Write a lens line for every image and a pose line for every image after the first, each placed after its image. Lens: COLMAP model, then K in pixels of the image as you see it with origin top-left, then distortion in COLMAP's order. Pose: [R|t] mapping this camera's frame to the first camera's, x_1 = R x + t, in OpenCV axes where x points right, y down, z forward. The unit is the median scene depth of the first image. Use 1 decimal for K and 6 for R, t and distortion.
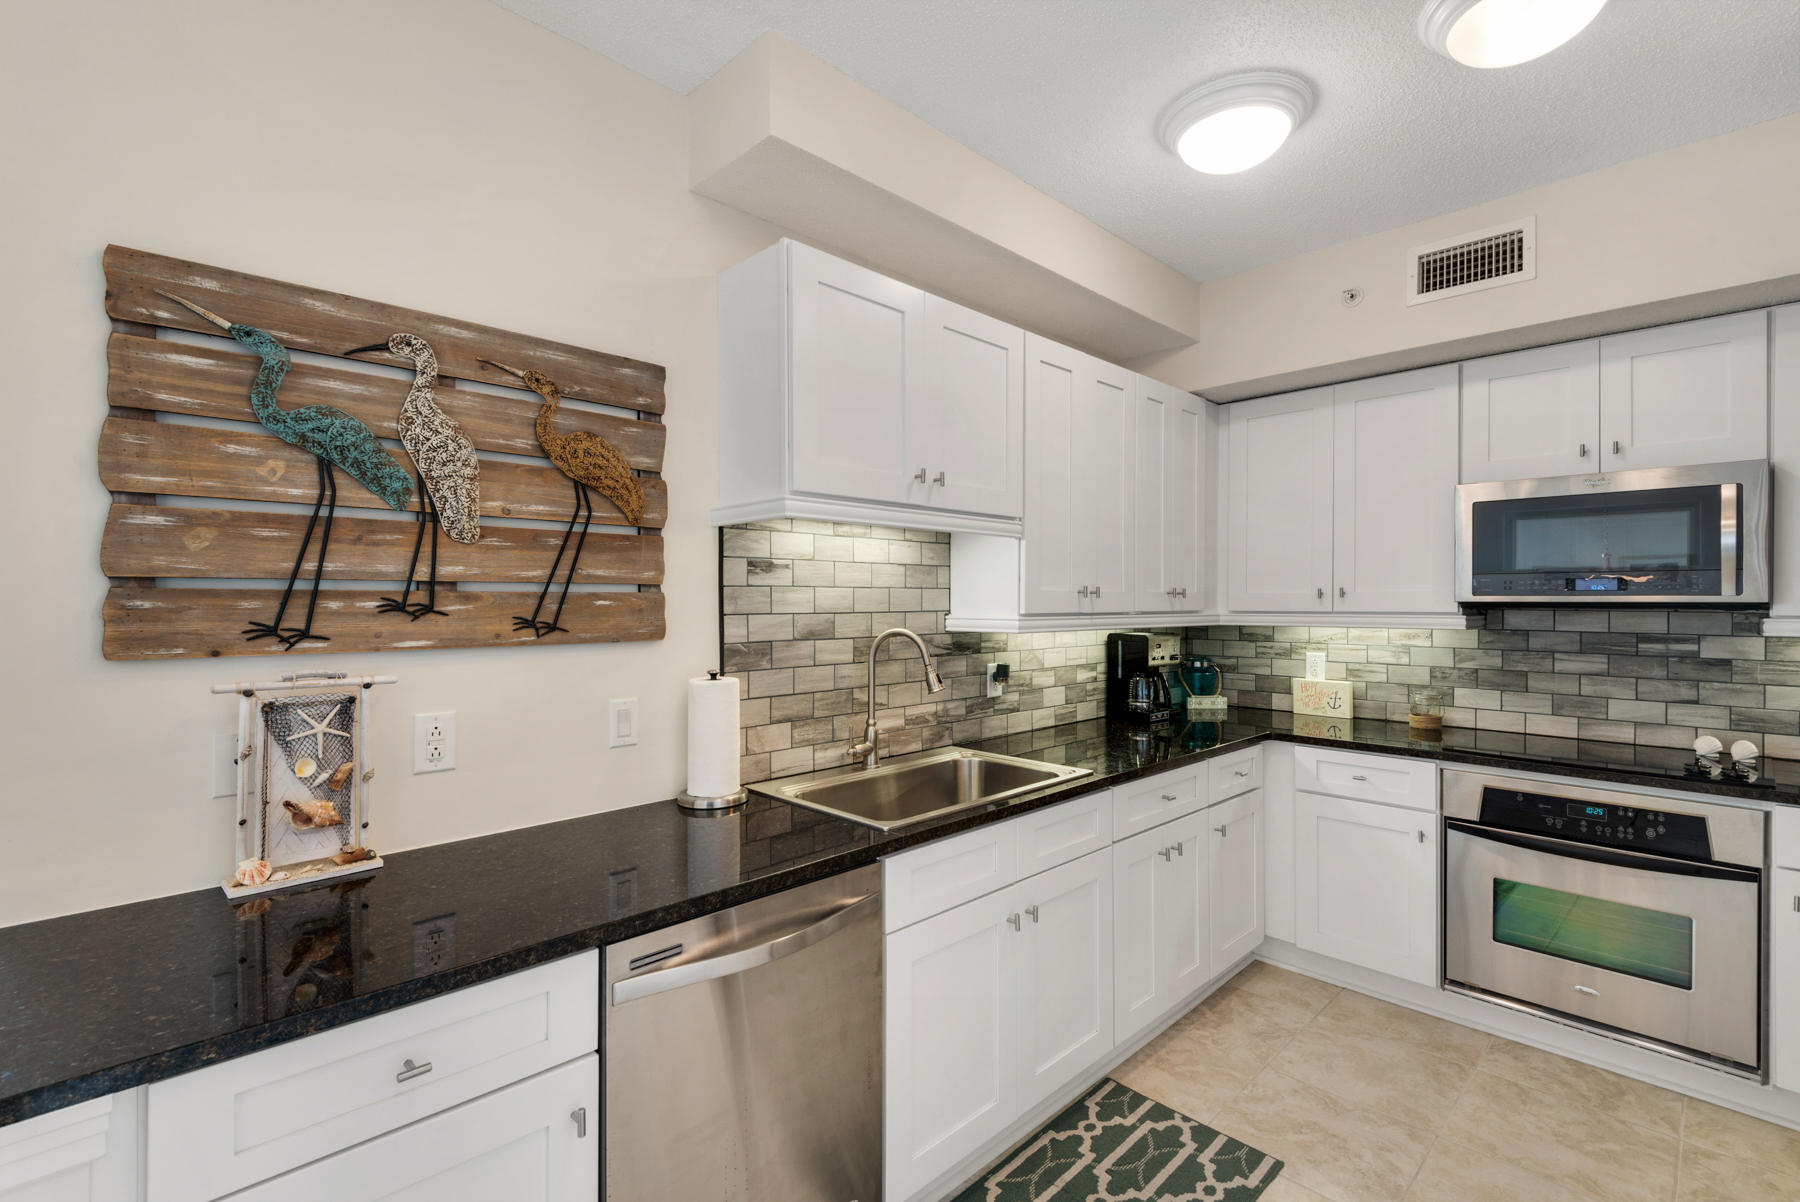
lens RADIAL K [[809.5, 0, 901.9], [0, 809.5, 602.6], [0, 0, 1]] dist [0.024990, -0.012430]
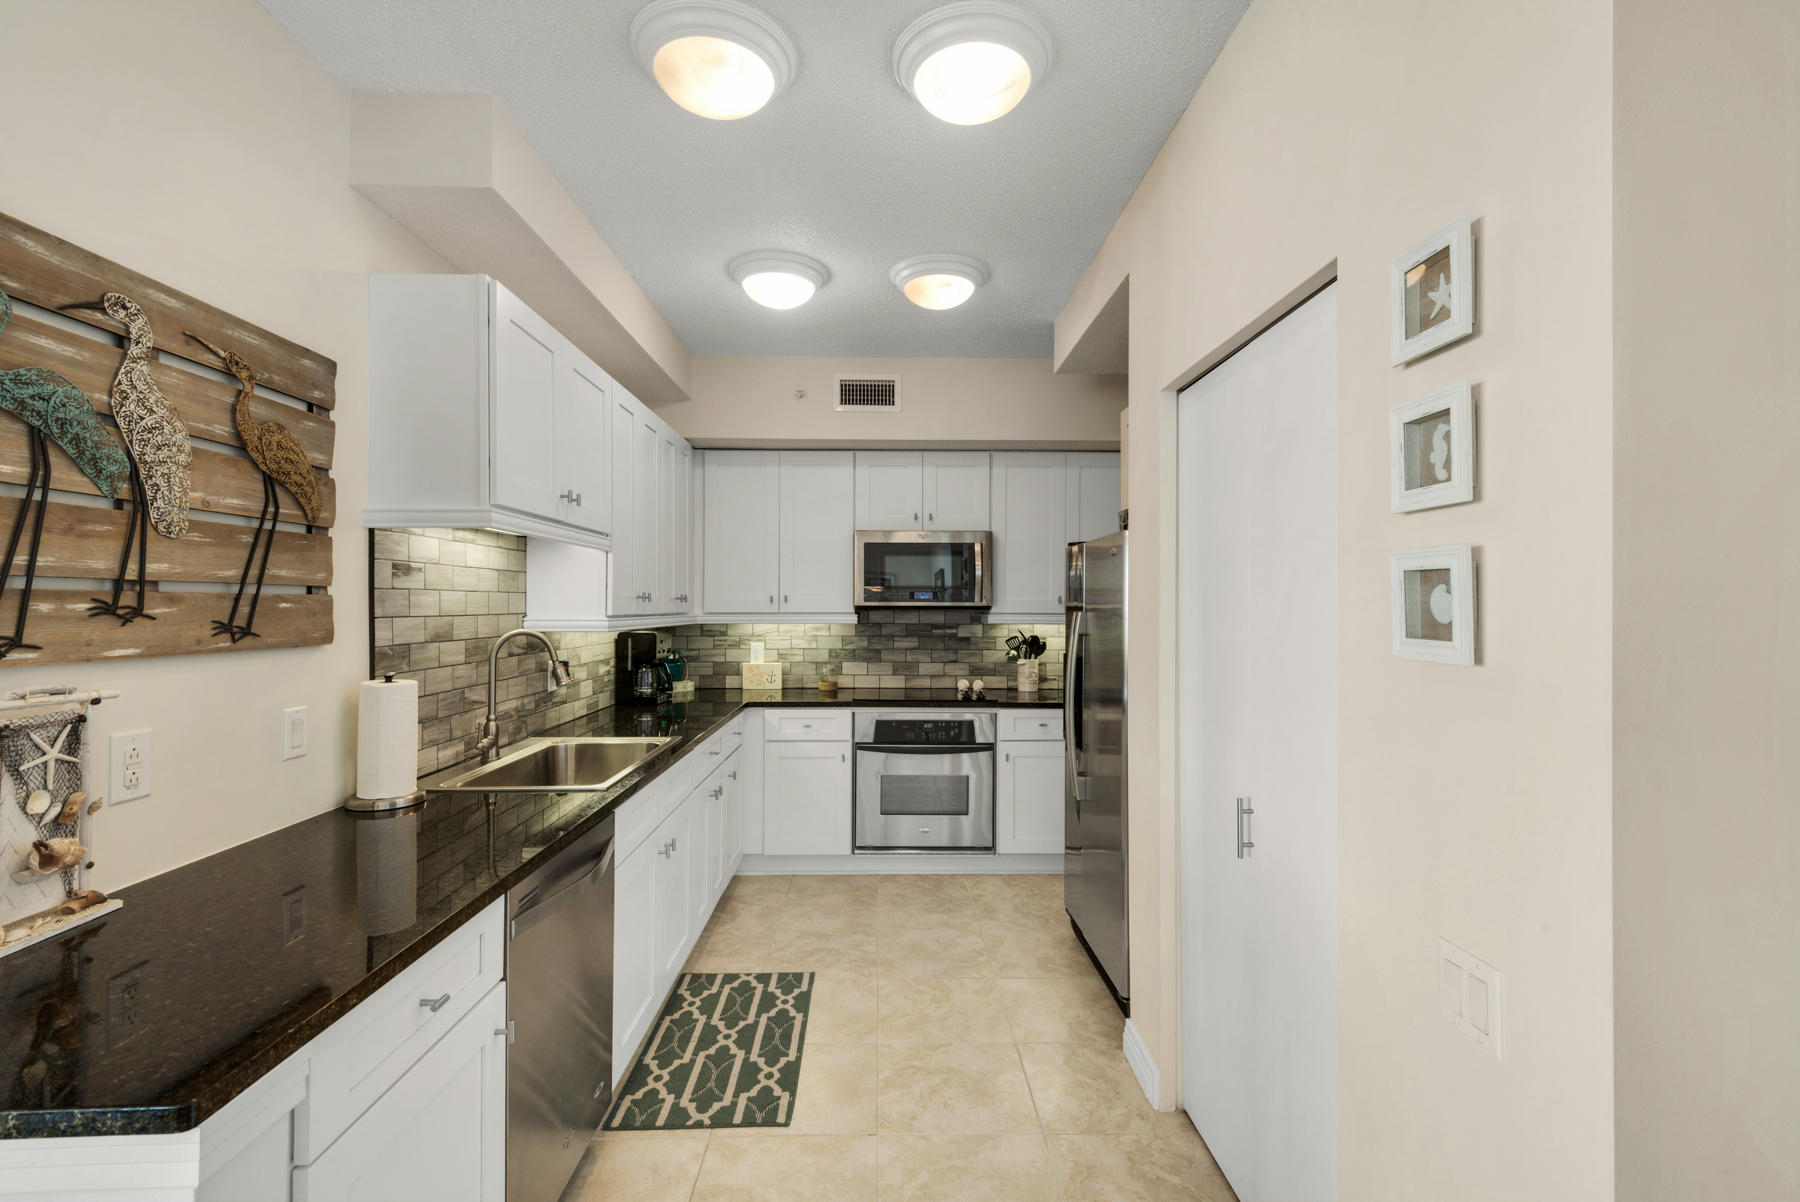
lens RADIAL K [[809.5, 0, 907.0], [0, 809.5, 601.2], [0, 0, 1]] dist [0.024990, -0.012430]
pose [[0.676298, 0.005089, 0.736611, -0.435998], [-0.000415, 0.999979, -0.006527, 0.001032], [-0.736628, 0.004108, 0.676286, -0.127879]]
